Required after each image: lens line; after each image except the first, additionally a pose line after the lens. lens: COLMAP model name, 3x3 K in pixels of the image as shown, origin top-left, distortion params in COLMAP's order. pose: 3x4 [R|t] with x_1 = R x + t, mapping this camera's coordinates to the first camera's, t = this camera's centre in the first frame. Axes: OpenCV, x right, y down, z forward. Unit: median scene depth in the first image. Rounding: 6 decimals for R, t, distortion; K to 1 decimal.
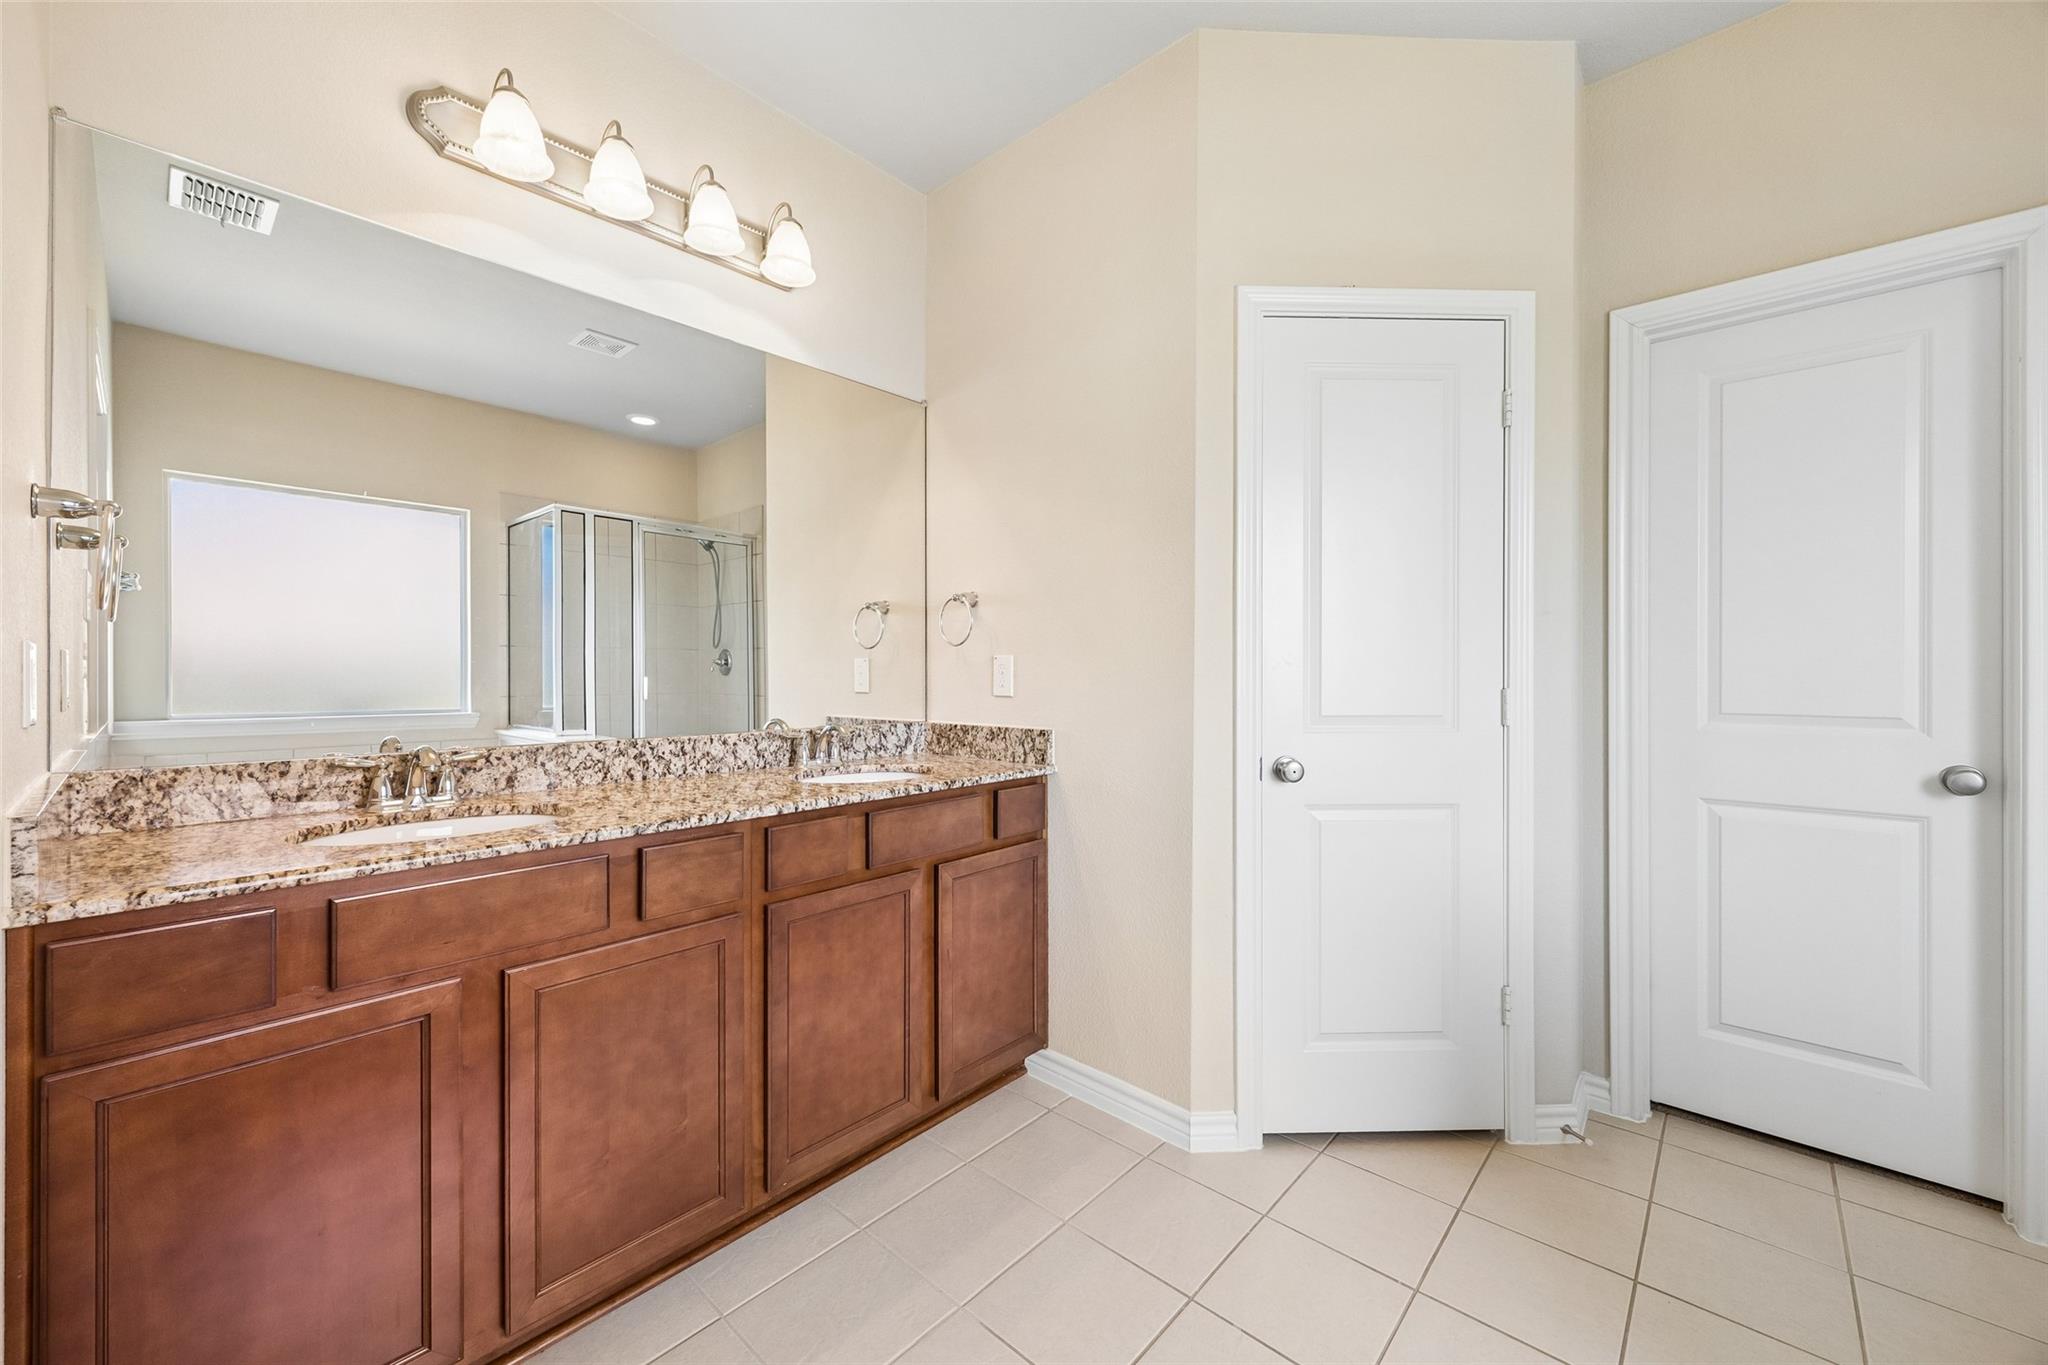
lens RADIAL K [[810.8, 0, 1029.6], [0, 810.8, 673.9], [0, 0, 1]] dist [-0.001198, 0.000050]
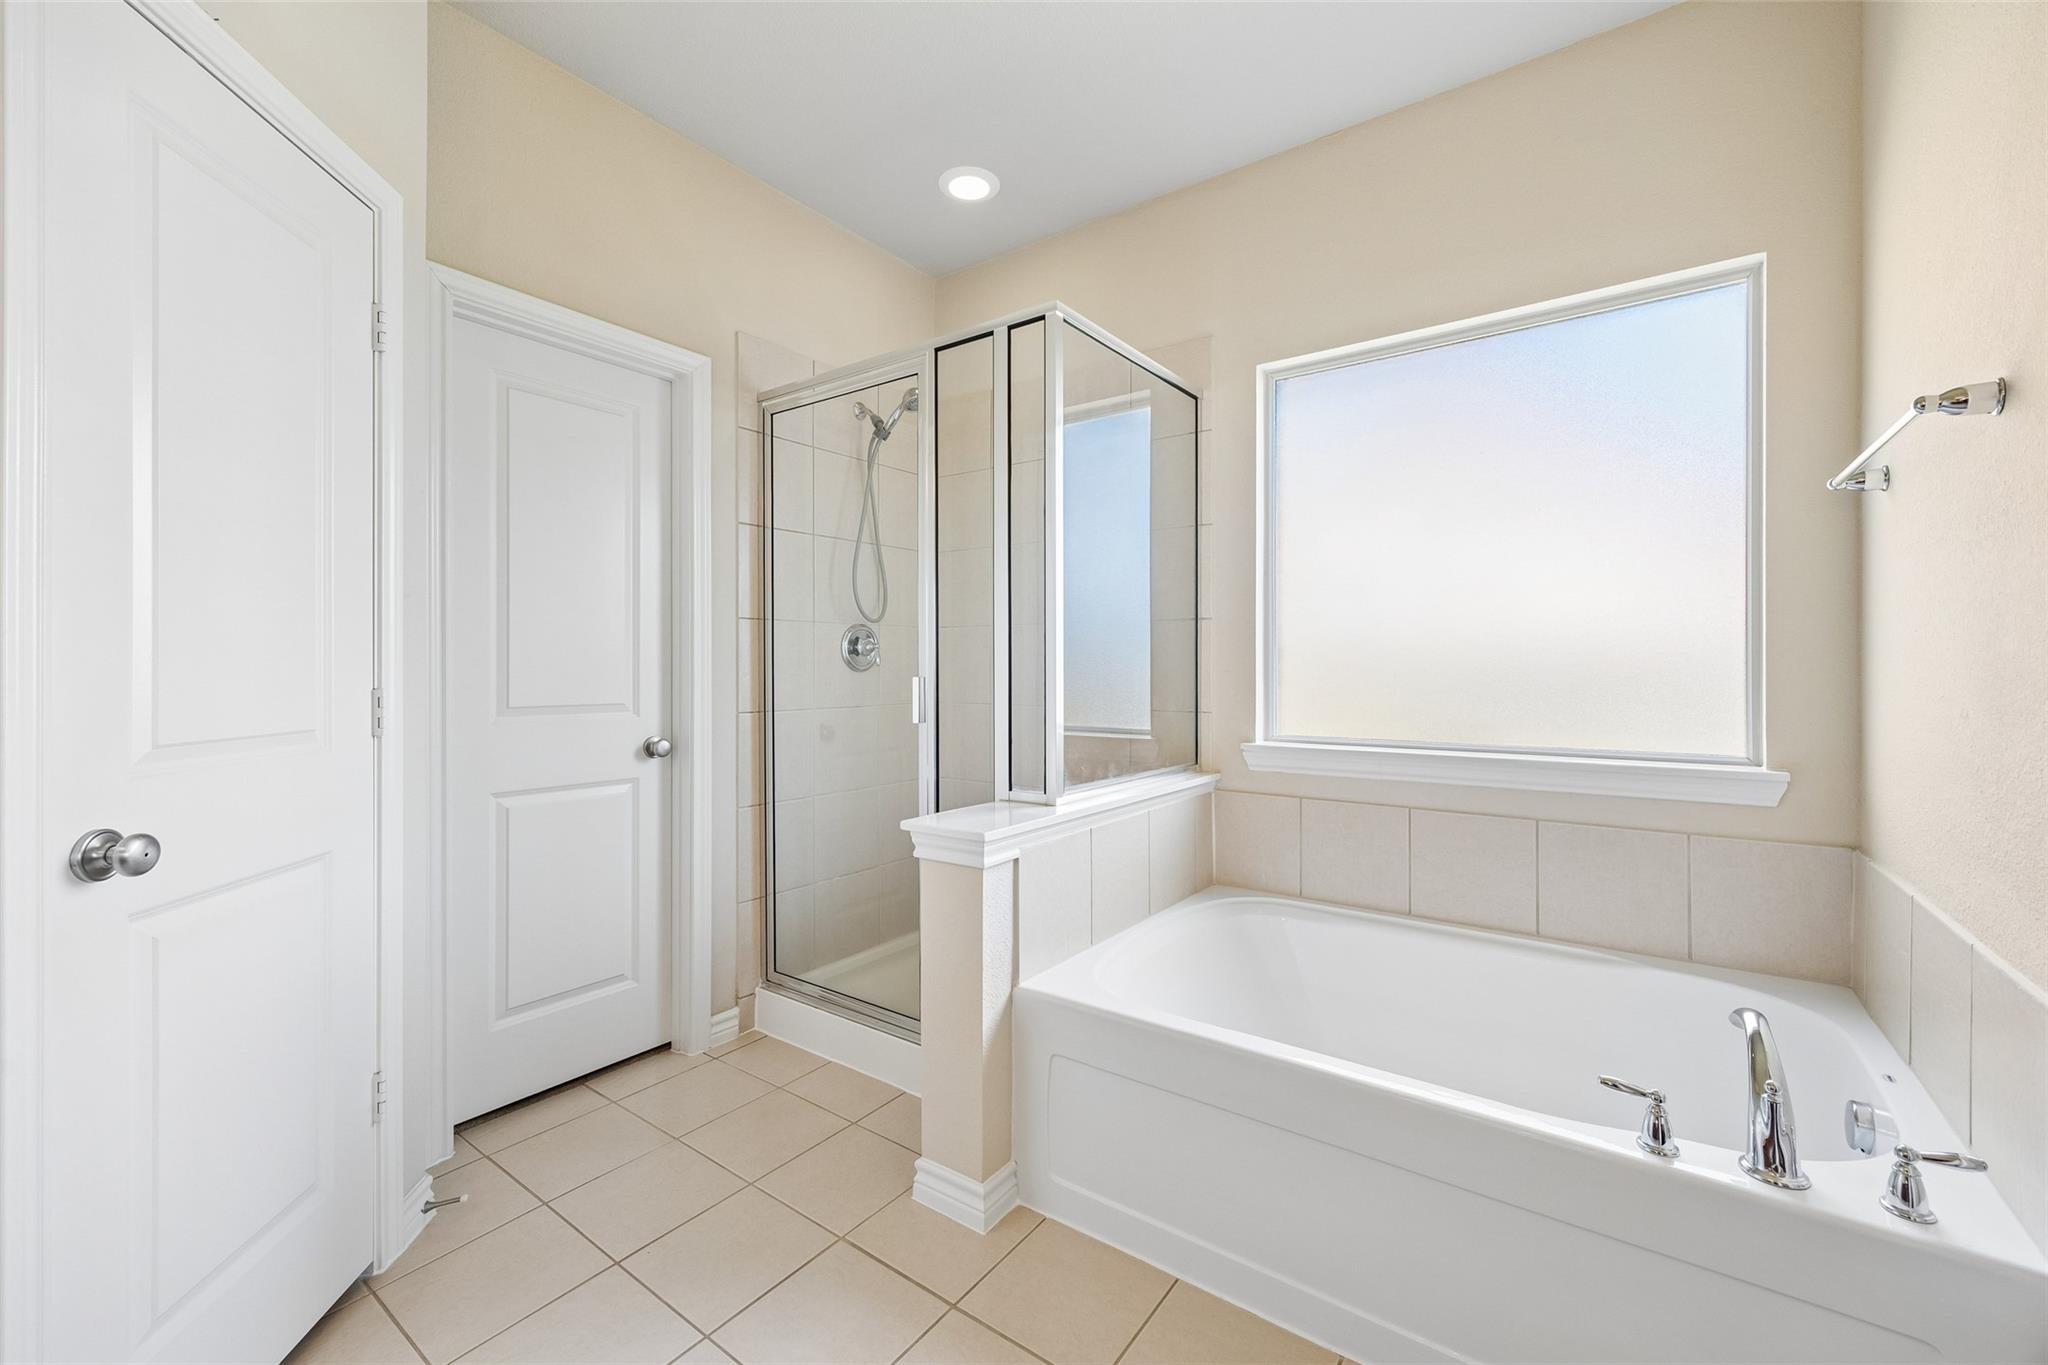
lens RADIAL K [[810.8, 0, 1034.4], [0, 810.8, 671.0], [0, 0, 1]] dist [-0.001198, 0.000050]
pose [[-0.103615, -0.001793, 0.994616, -0.259811], [0.006240, 0.999978, 0.002453, 0.004226], [-0.994598, 0.006460, -0.103602, 0.483321]]
